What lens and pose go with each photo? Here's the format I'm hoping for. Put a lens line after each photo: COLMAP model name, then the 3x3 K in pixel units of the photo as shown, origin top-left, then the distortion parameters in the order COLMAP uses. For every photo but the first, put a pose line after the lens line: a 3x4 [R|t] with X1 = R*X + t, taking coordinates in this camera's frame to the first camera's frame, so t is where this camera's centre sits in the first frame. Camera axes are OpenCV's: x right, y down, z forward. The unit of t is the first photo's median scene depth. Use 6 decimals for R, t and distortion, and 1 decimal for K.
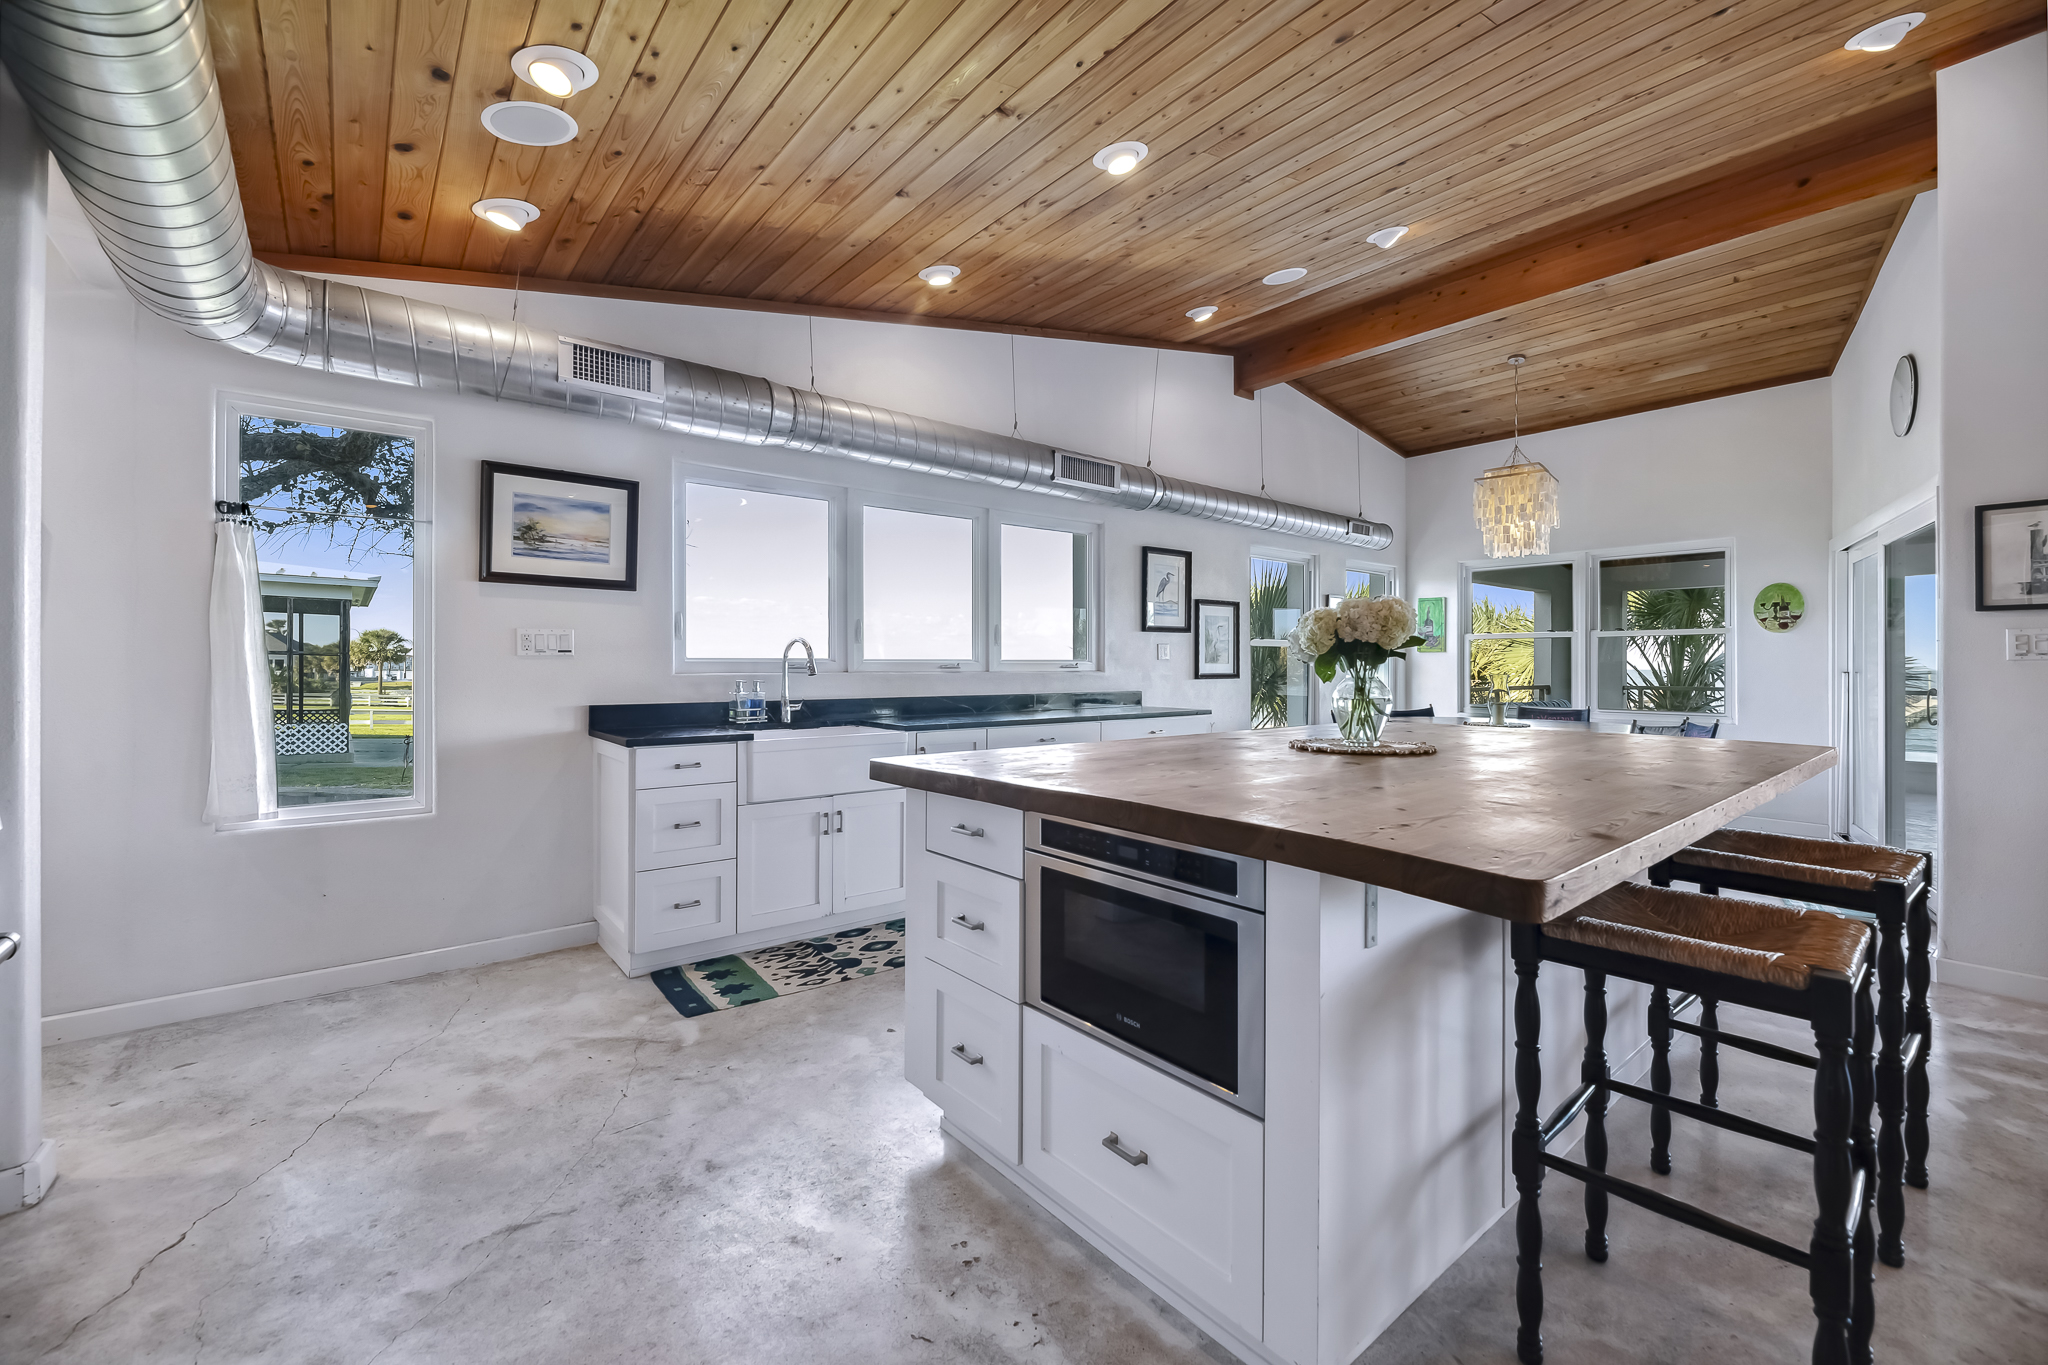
lens RADIAL K [[832.0, 0, 1038.2], [0, 832.0, 665.2], [0, 0, 1]] dist [-0.002378, -0.001994]
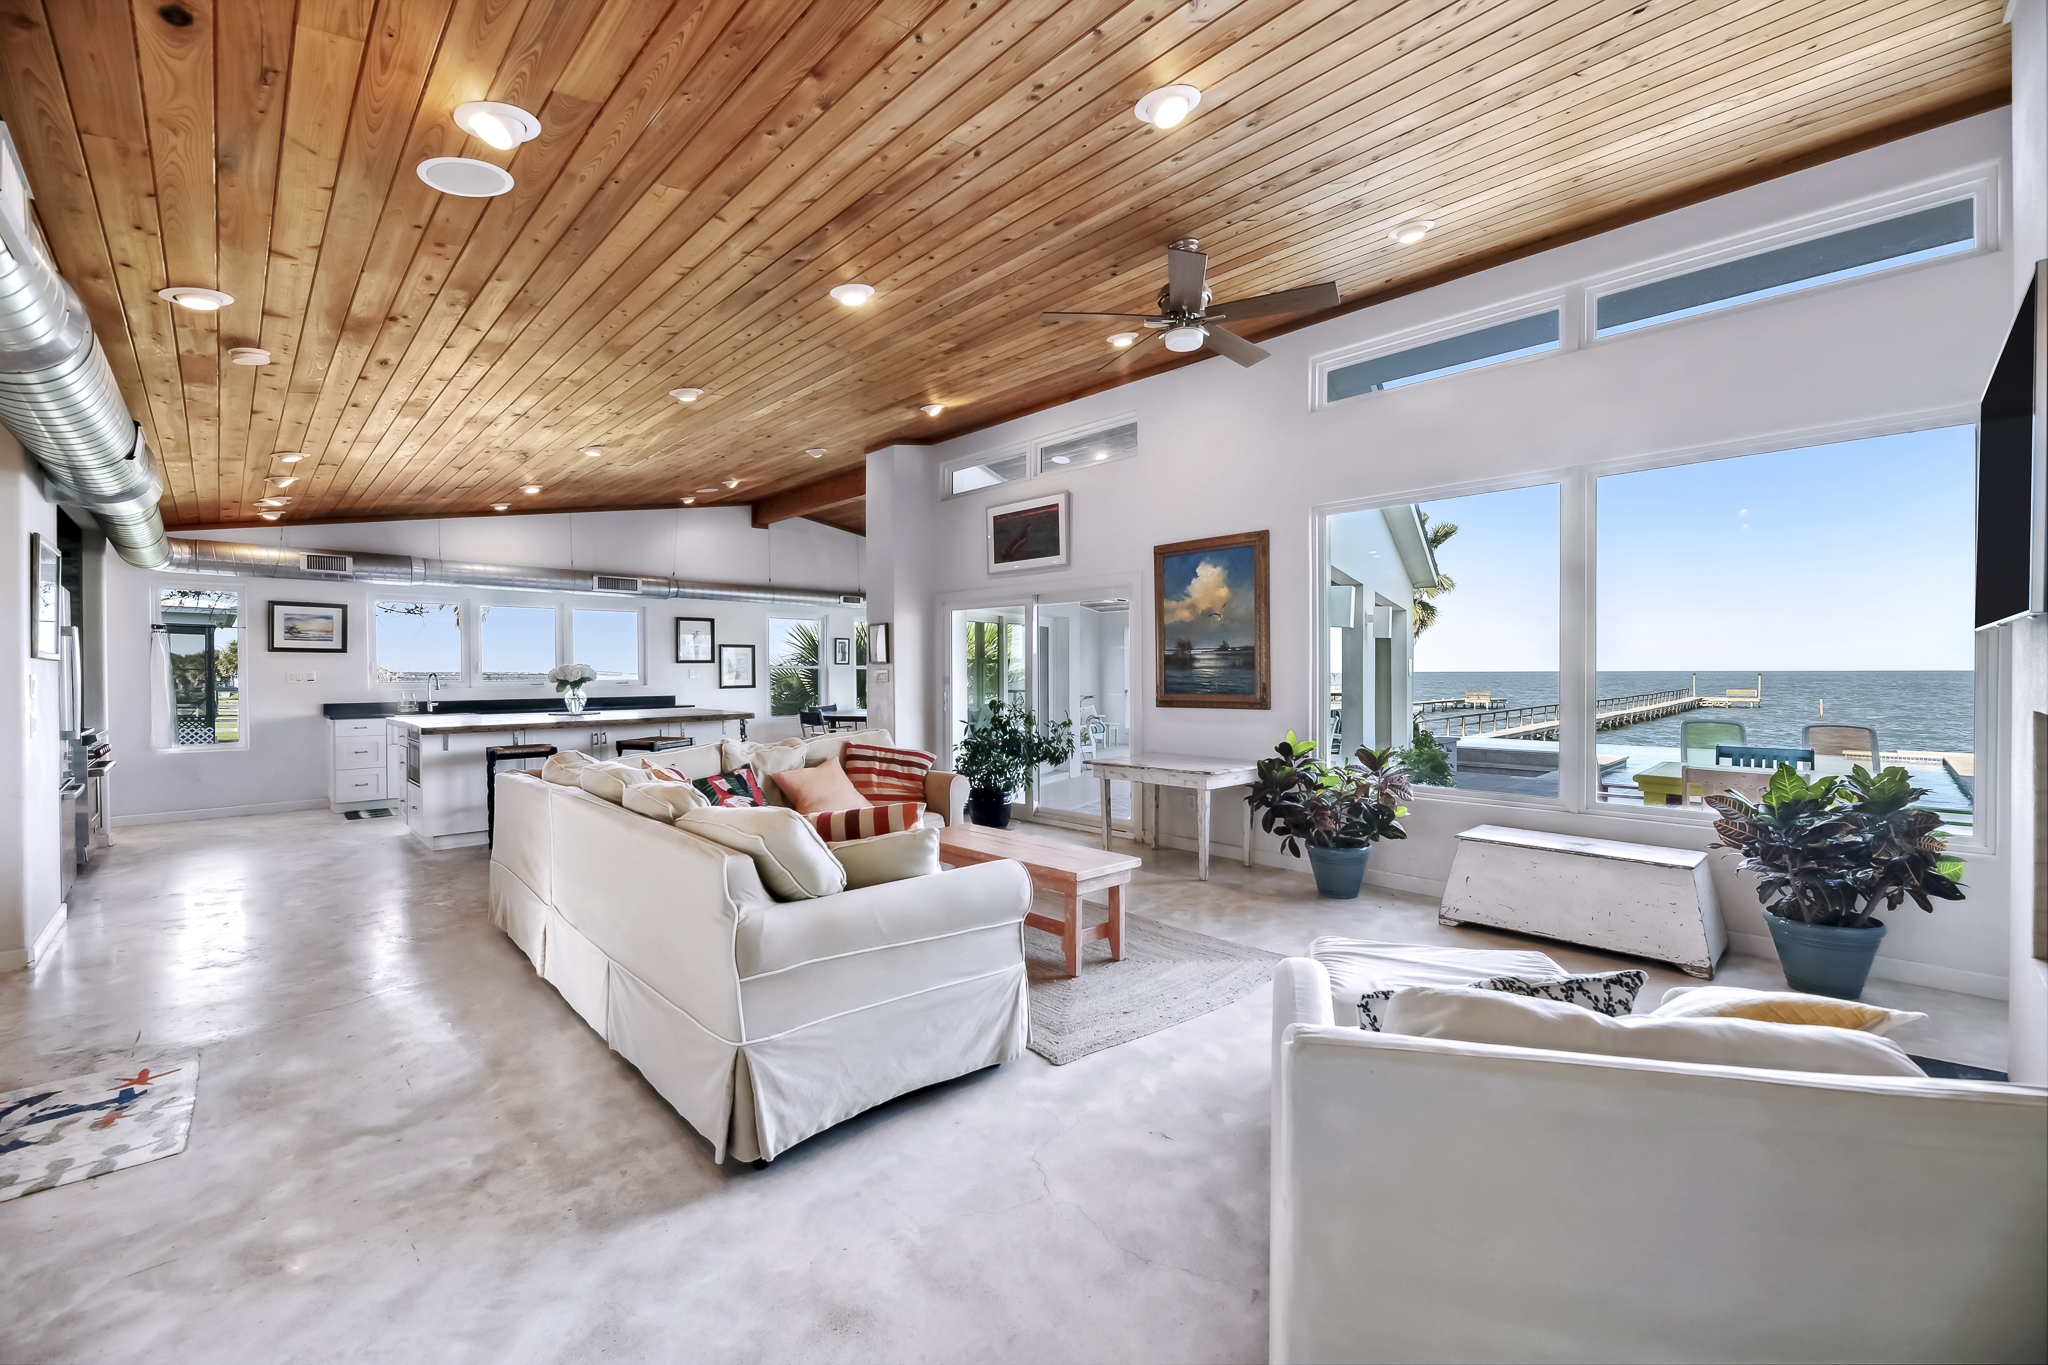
lens RADIAL K [[832.0, 0, 1041.7], [0, 832.0, 680.2], [0, 0, 1]] dist [-0.002378, -0.001994]
pose [[0.995895, -0.005307, 0.090363, 1.127677], [0.004224, 0.999917, 0.012170, -0.033409], [-0.090420, -0.011739, 0.995835, -1.338495]]
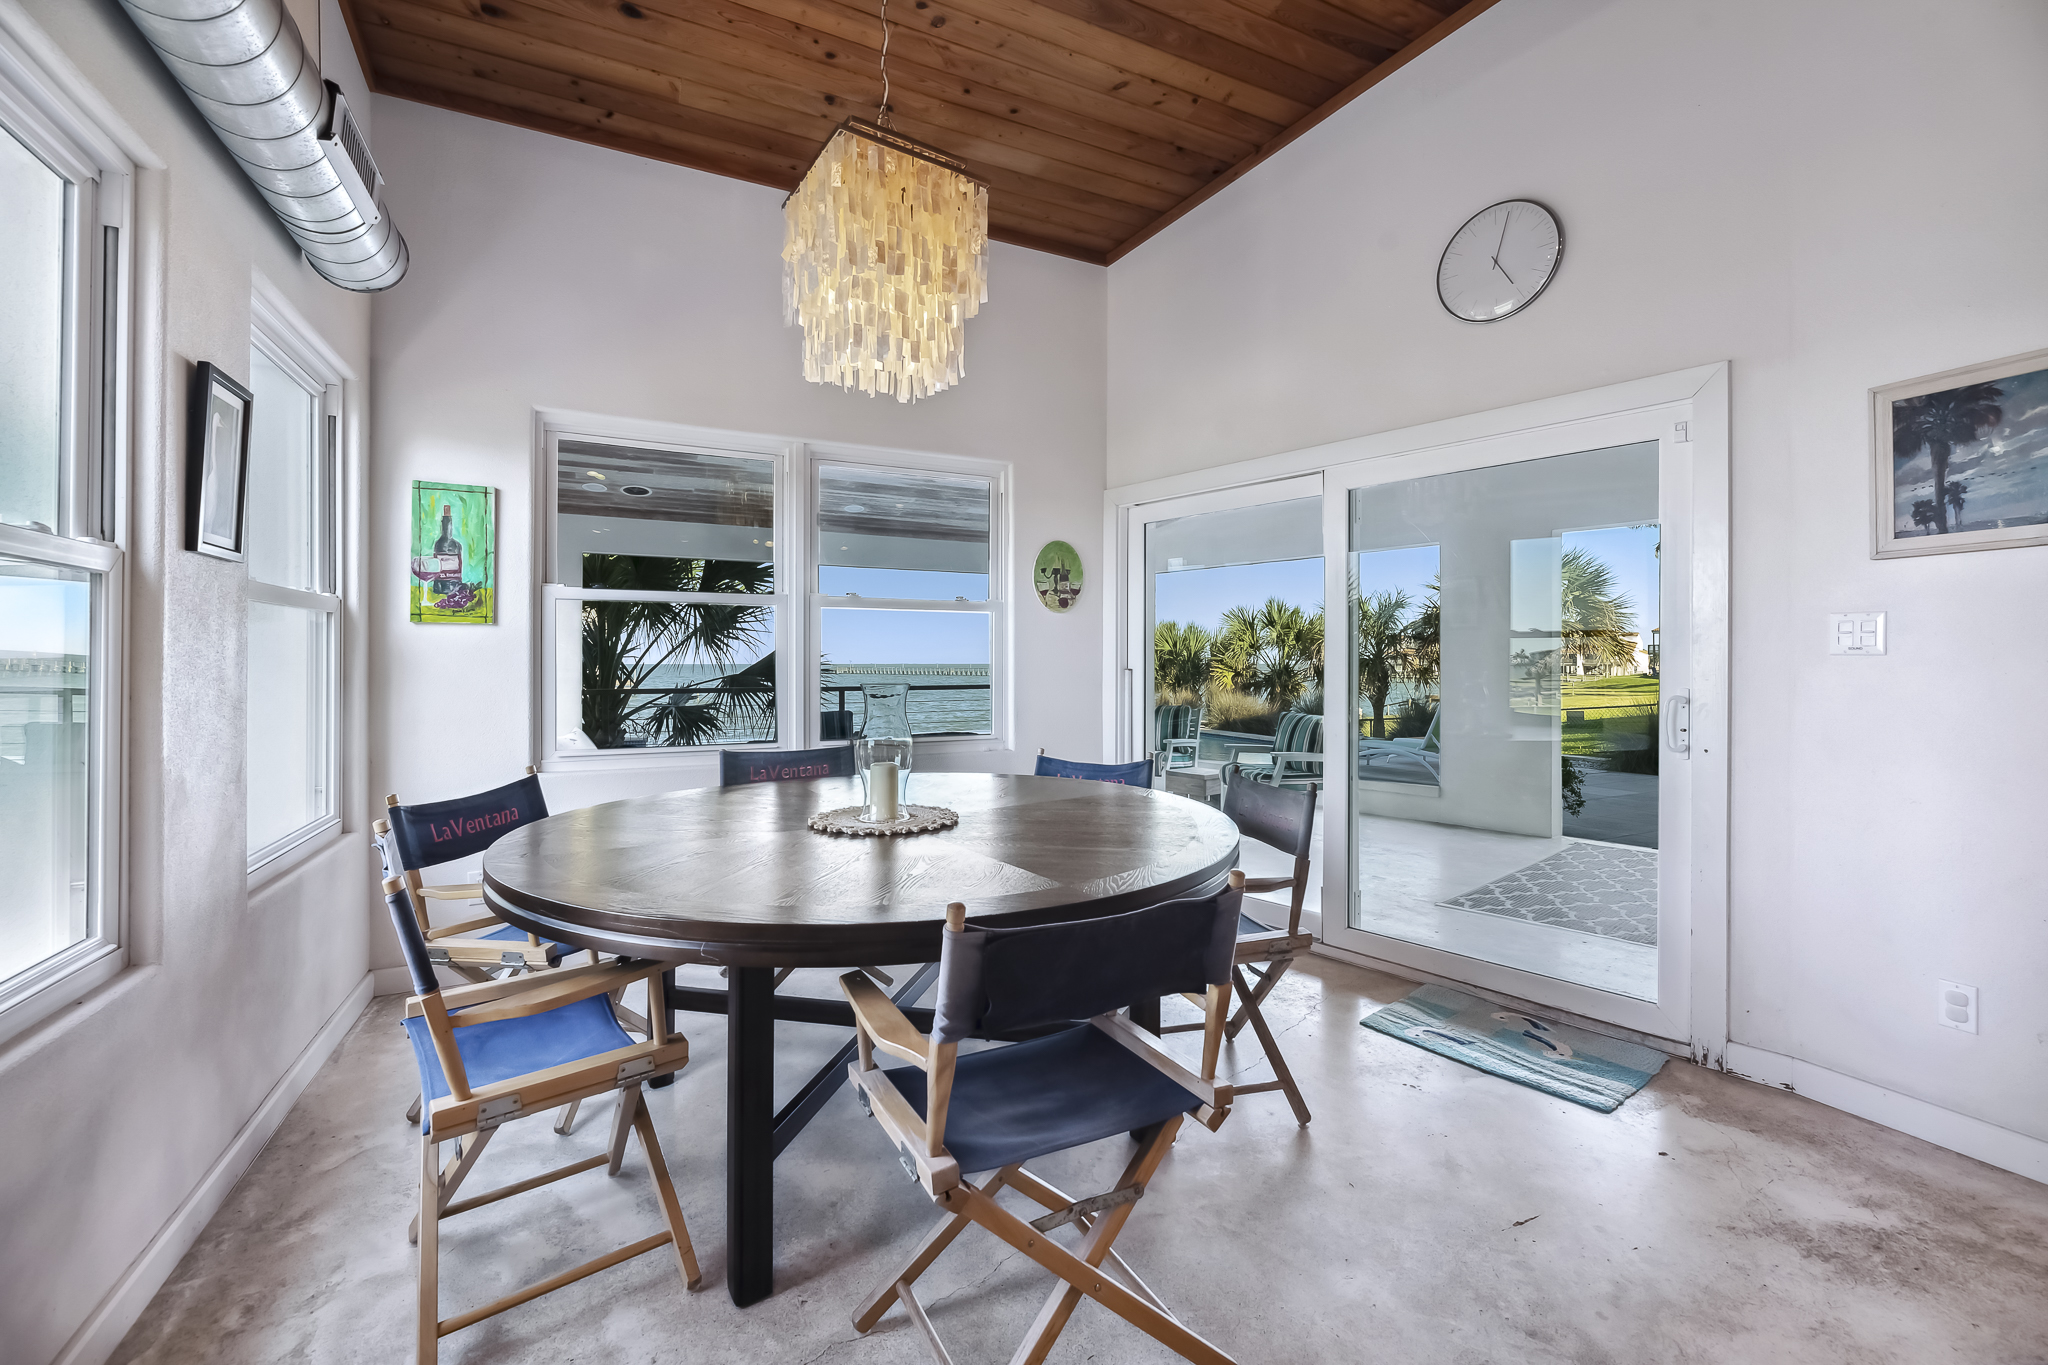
lens RADIAL K [[832.0, 0, 1026.2], [0, 832.0, 665.9], [0, 0, 1]] dist [-0.002378, -0.001994]
pose [[0.232662, -0.003576, 0.972551, 0.321594], [0.000720, 0.999994, 0.003505, 0.004554], [-0.972557, -0.000115, 0.232663, 1.321327]]
